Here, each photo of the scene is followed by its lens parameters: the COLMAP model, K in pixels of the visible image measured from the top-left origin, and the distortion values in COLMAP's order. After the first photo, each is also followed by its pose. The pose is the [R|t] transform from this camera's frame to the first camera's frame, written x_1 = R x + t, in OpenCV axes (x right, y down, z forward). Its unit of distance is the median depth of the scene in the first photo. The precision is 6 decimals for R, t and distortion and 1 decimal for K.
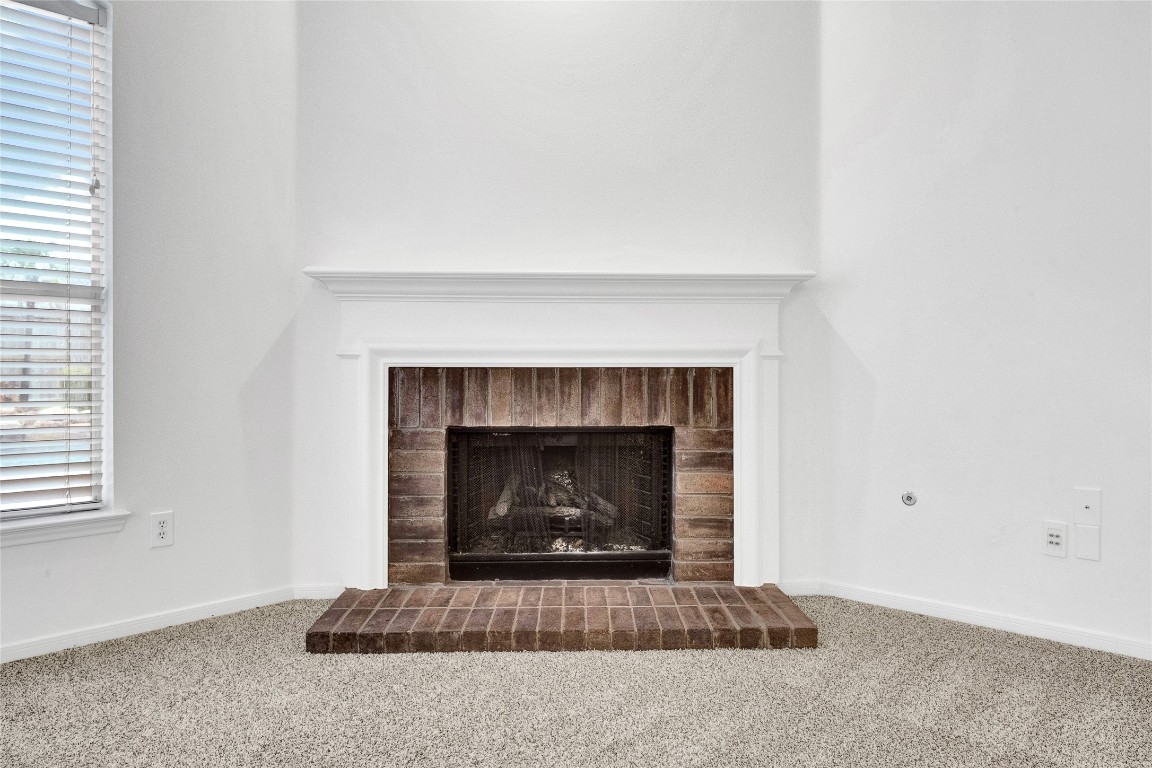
lens RADIAL K [[836.5, 0, 562.7], [0, 836.5, 360.2], [0, 0, 1]] dist [0.000319, -0.000944]
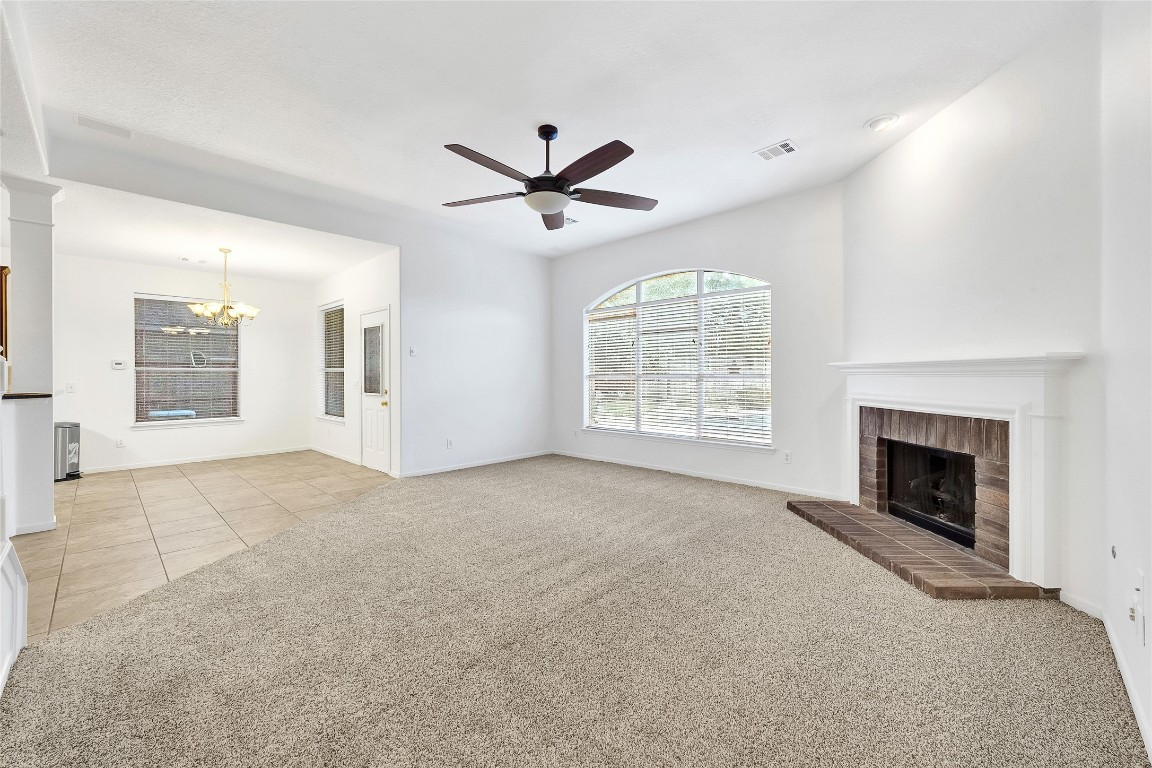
lens RADIAL K [[446.4, 0, 580.4], [0, 446.4, 375.5], [0, 0, 1]] dist [-0.001746, -0.000109]
pose [[-0.002956, -0.004851, -0.999984, 0.970247], [0.004883, 0.999976, -0.004865, -0.069877], [0.999984, -0.004898, -0.002932, 0.268850]]
